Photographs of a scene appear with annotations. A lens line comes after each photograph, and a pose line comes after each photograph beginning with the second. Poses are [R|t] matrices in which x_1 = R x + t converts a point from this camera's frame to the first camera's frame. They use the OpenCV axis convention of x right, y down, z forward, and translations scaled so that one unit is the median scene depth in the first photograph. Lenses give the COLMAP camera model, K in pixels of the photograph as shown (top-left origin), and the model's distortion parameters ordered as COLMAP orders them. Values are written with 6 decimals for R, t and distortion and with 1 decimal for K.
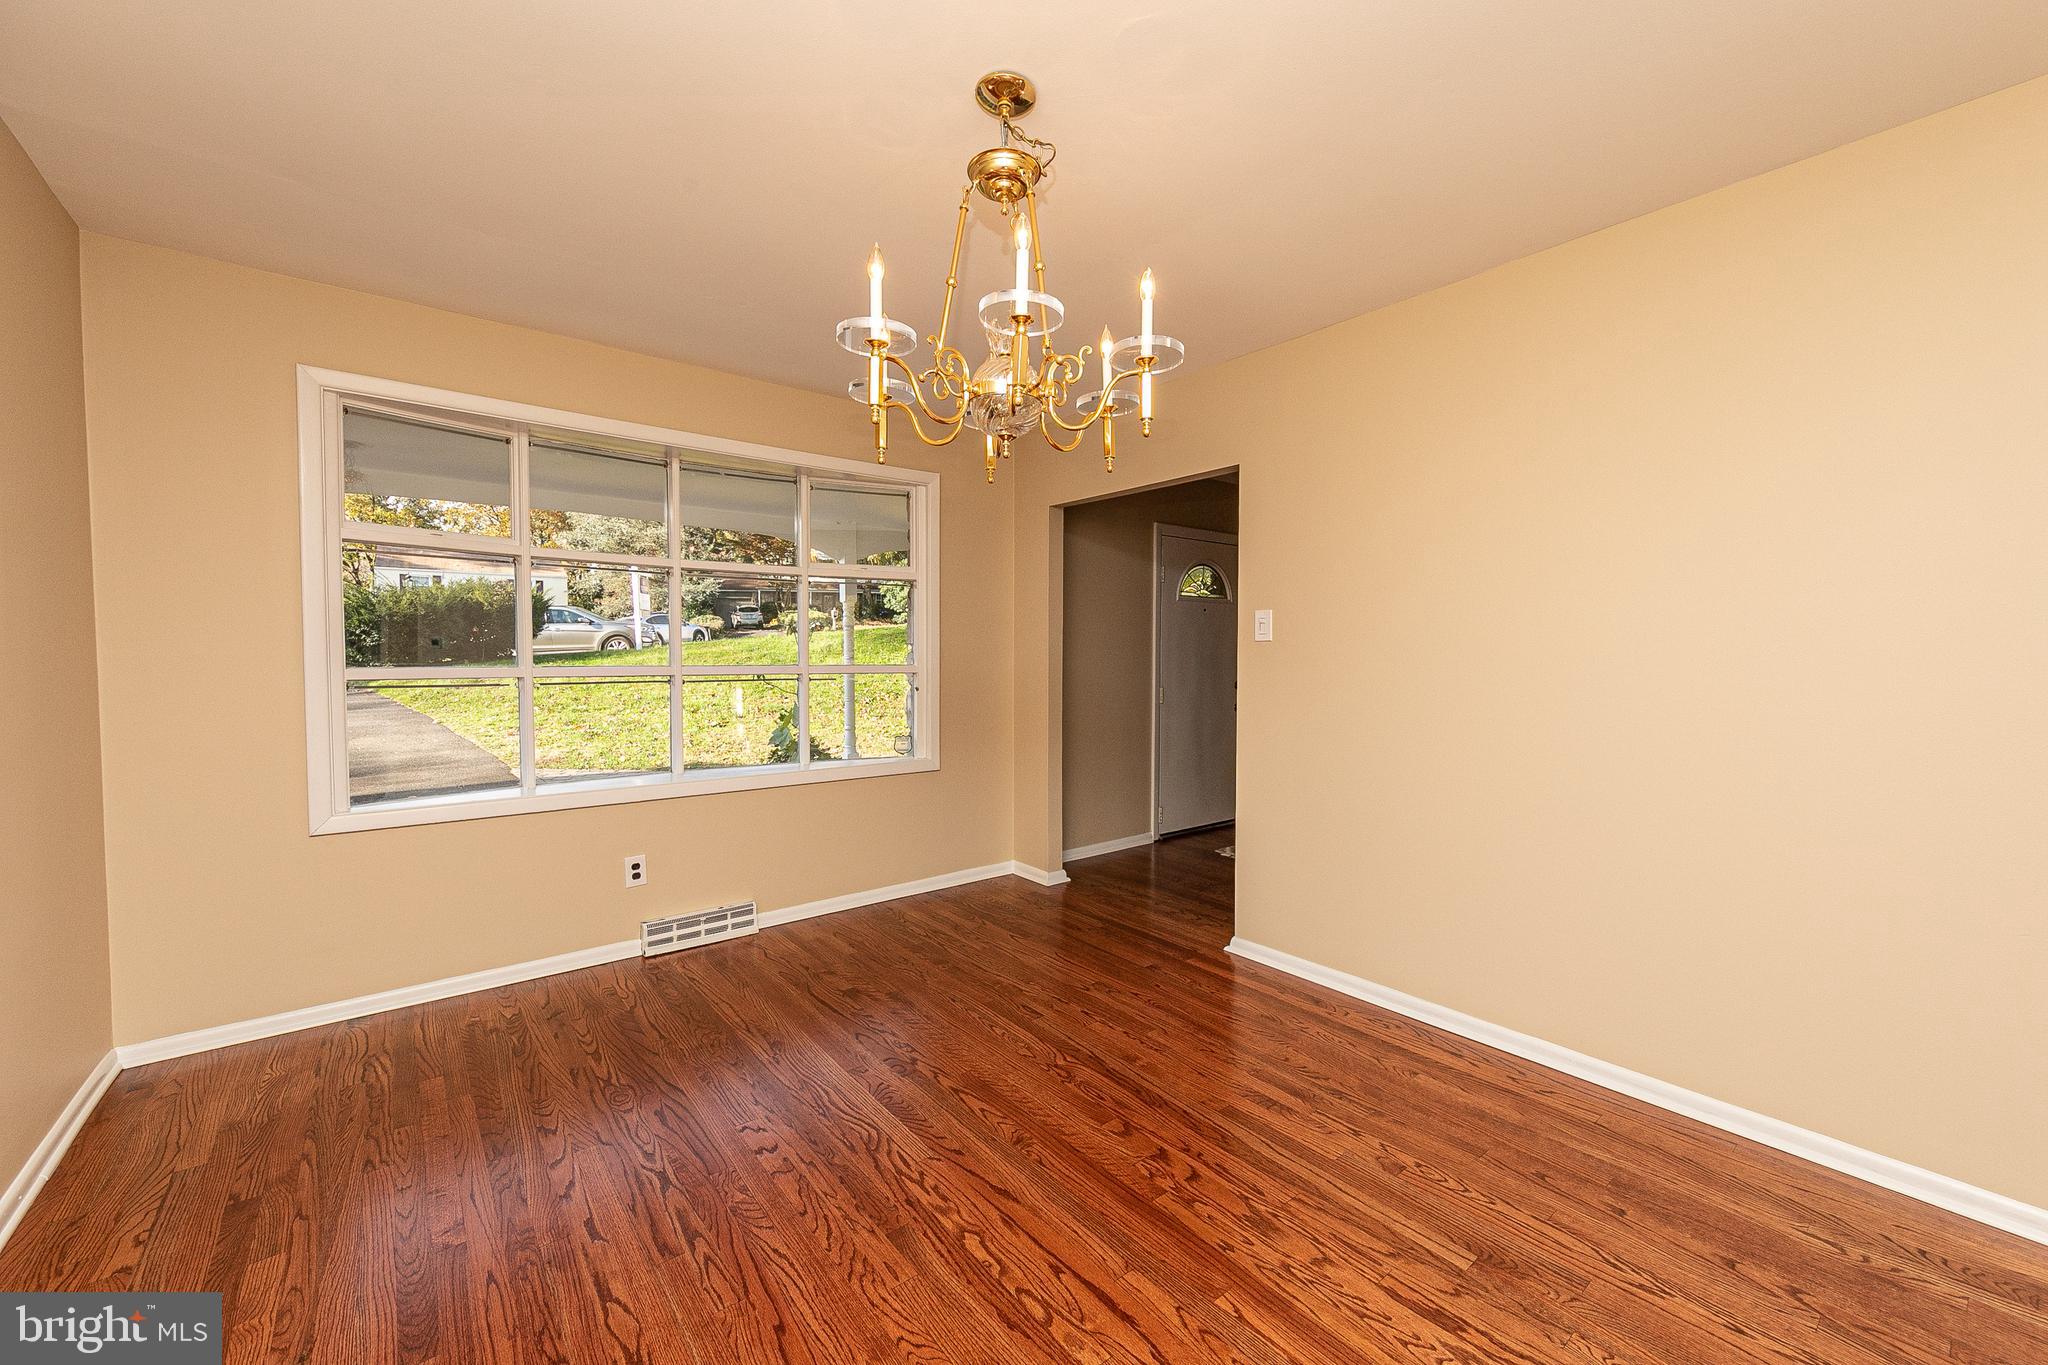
lens RADIAL K [[797.1, 0, 1036.6], [0, 797.1, 679.0], [0, 0, 1]] dist [0.010925, -0.000339]
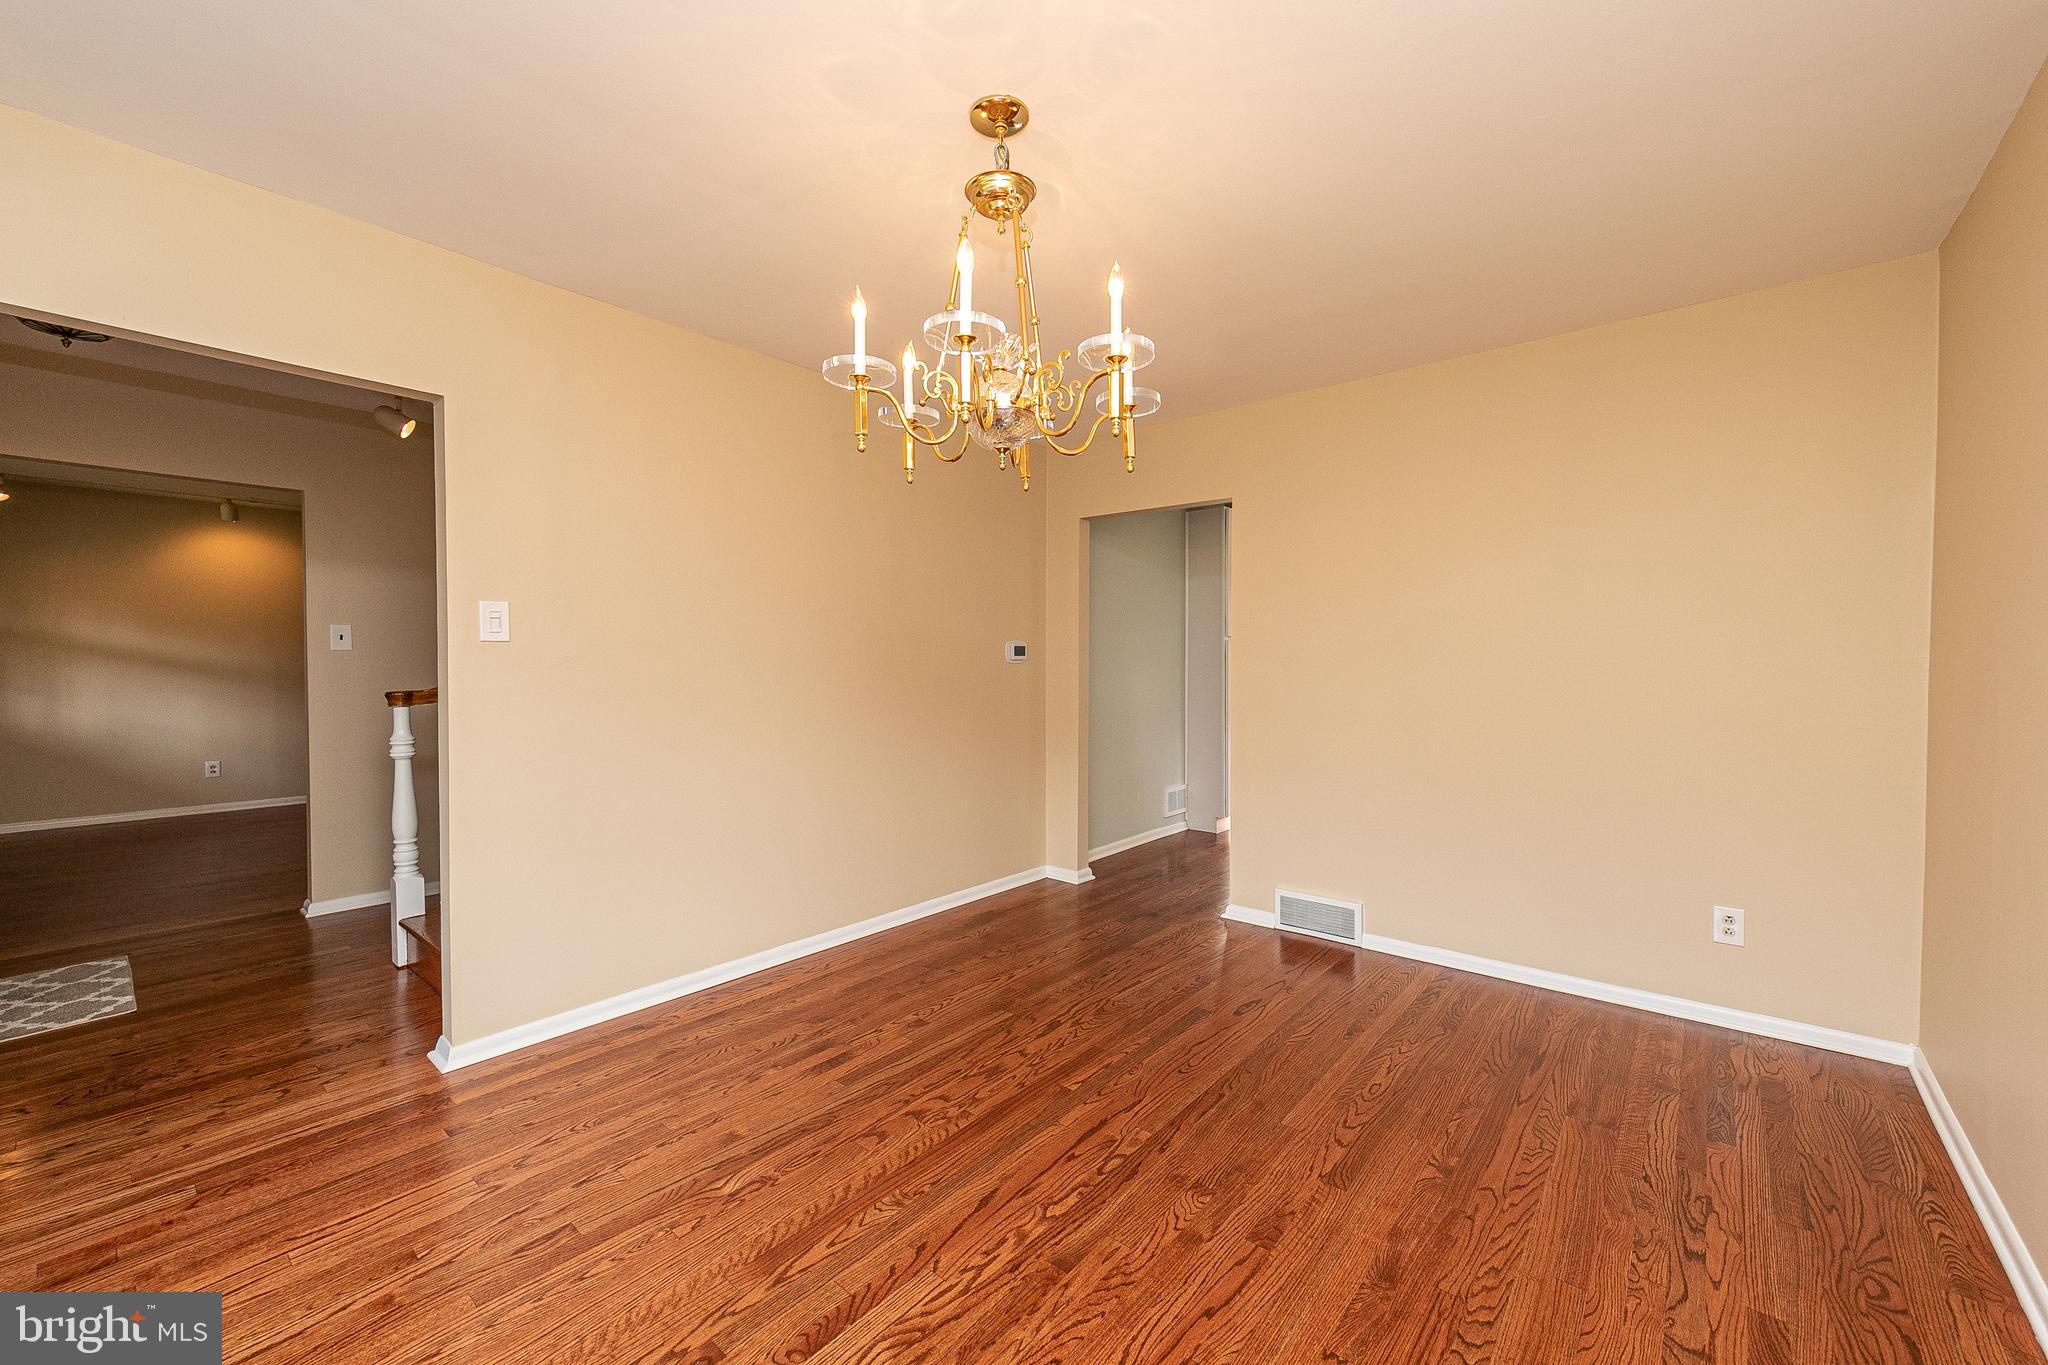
lens RADIAL K [[797.1, 0, 1036.6], [0, 797.1, 679.0], [0, 0, 1]] dist [0.010925, -0.000339]
pose [[-0.187508, -0.023227, 0.981988, -1.005264], [0.027493, 0.999205, 0.028884, -0.029370], [-0.981878, 0.032414, -0.186720, 1.096203]]
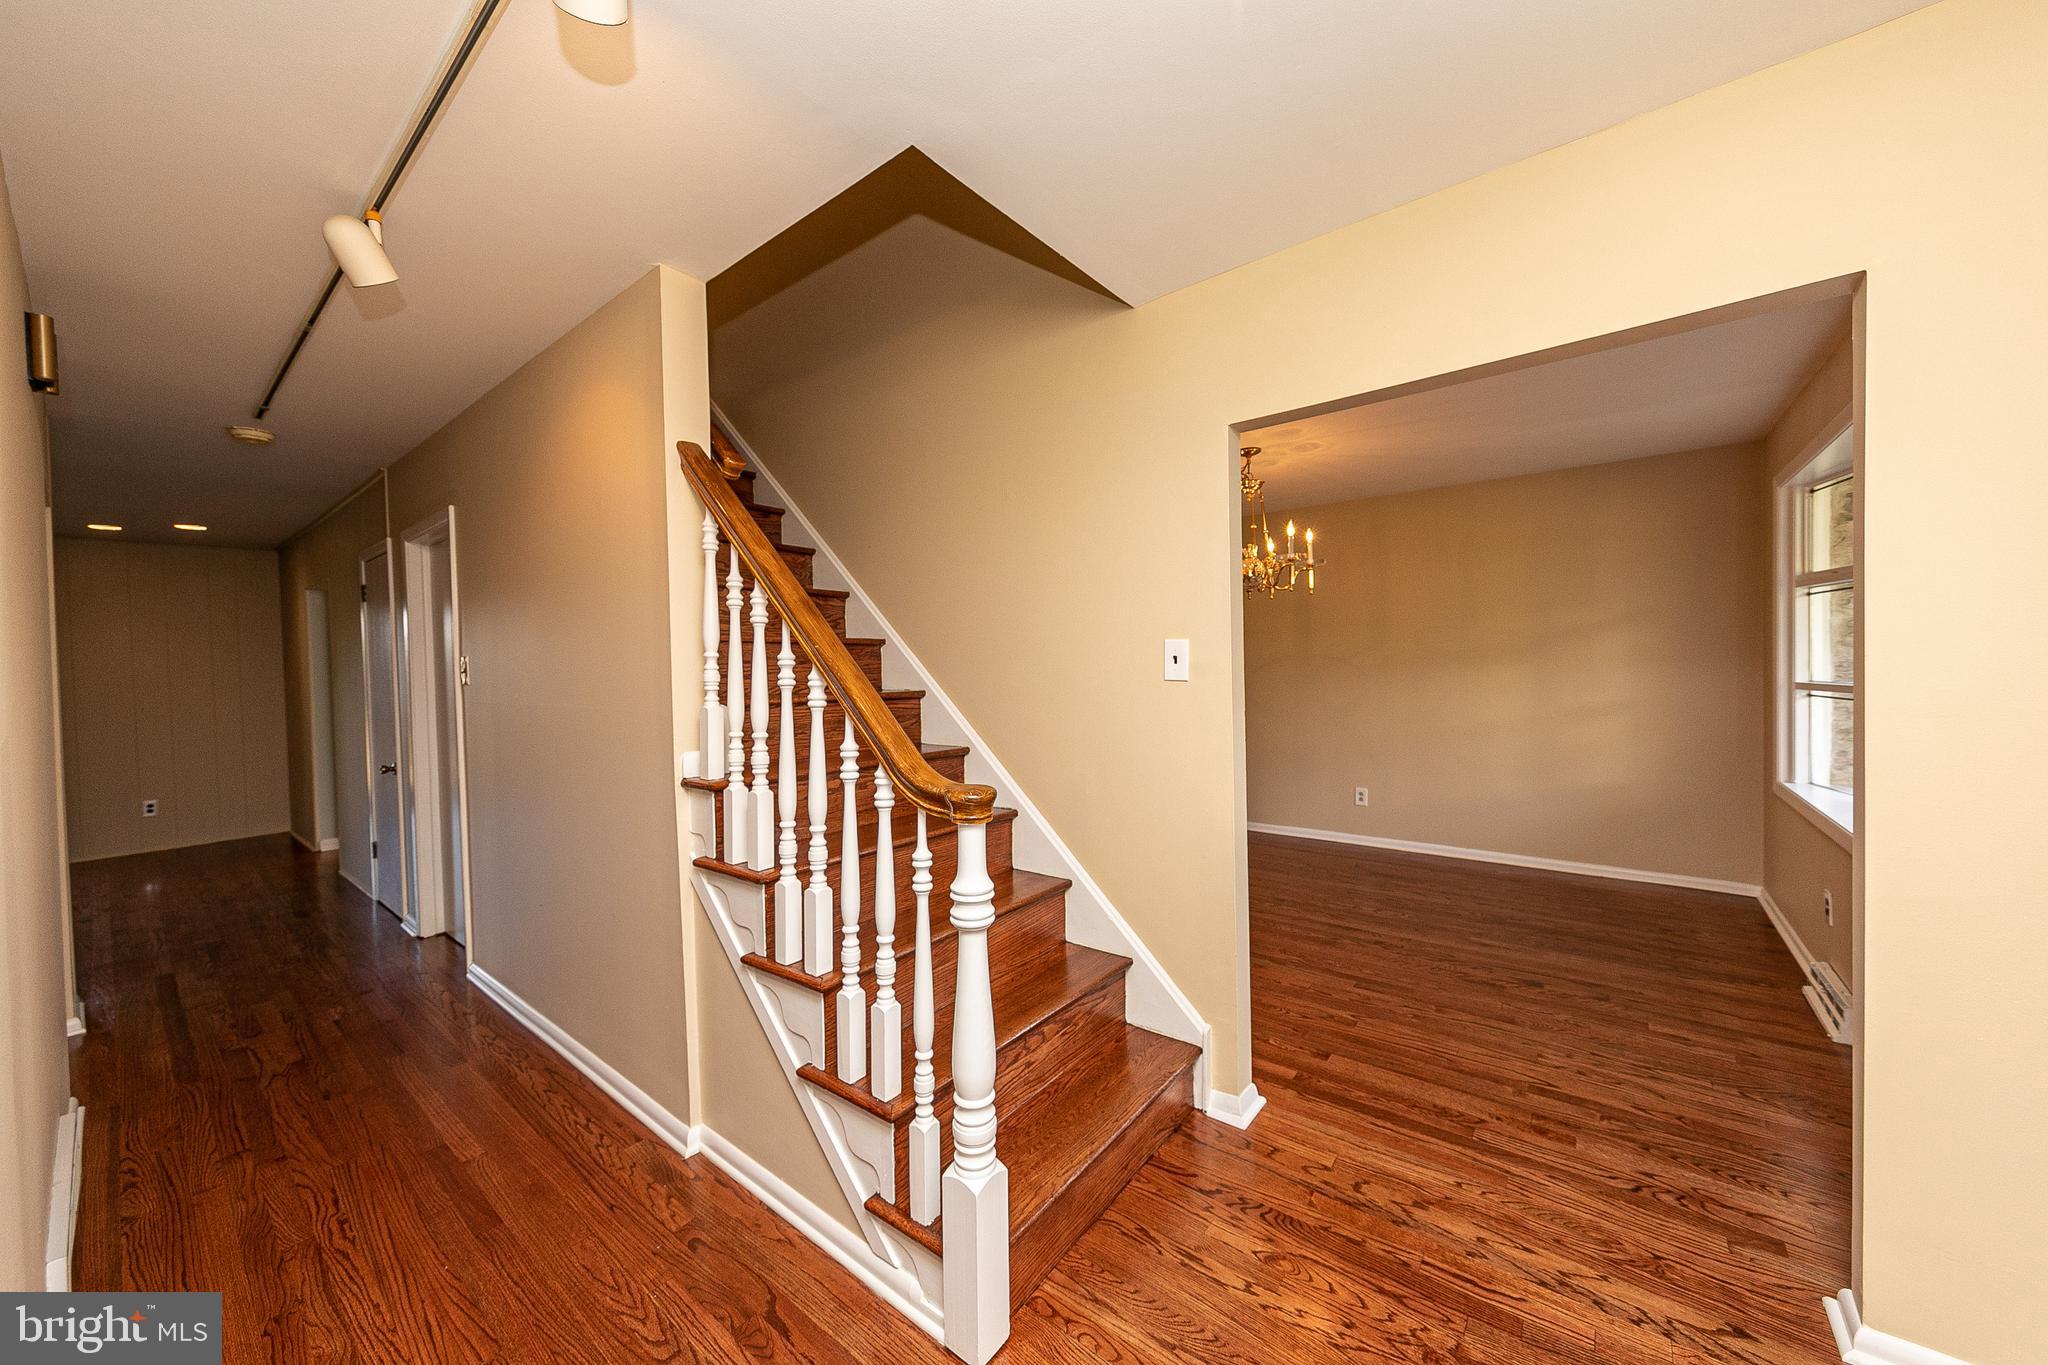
lens RADIAL K [[736.7, 0, 1030.1], [0, 736.7, 682.2], [0, 0, 1]] dist [0.007406, 0.000121]
pose [[-0.974069, 0.011736, -0.225945, 1.053216], [-0.000282, 0.998590, 0.053082, -0.123060], [0.226249, 0.051769, -0.972693, 2.847788]]
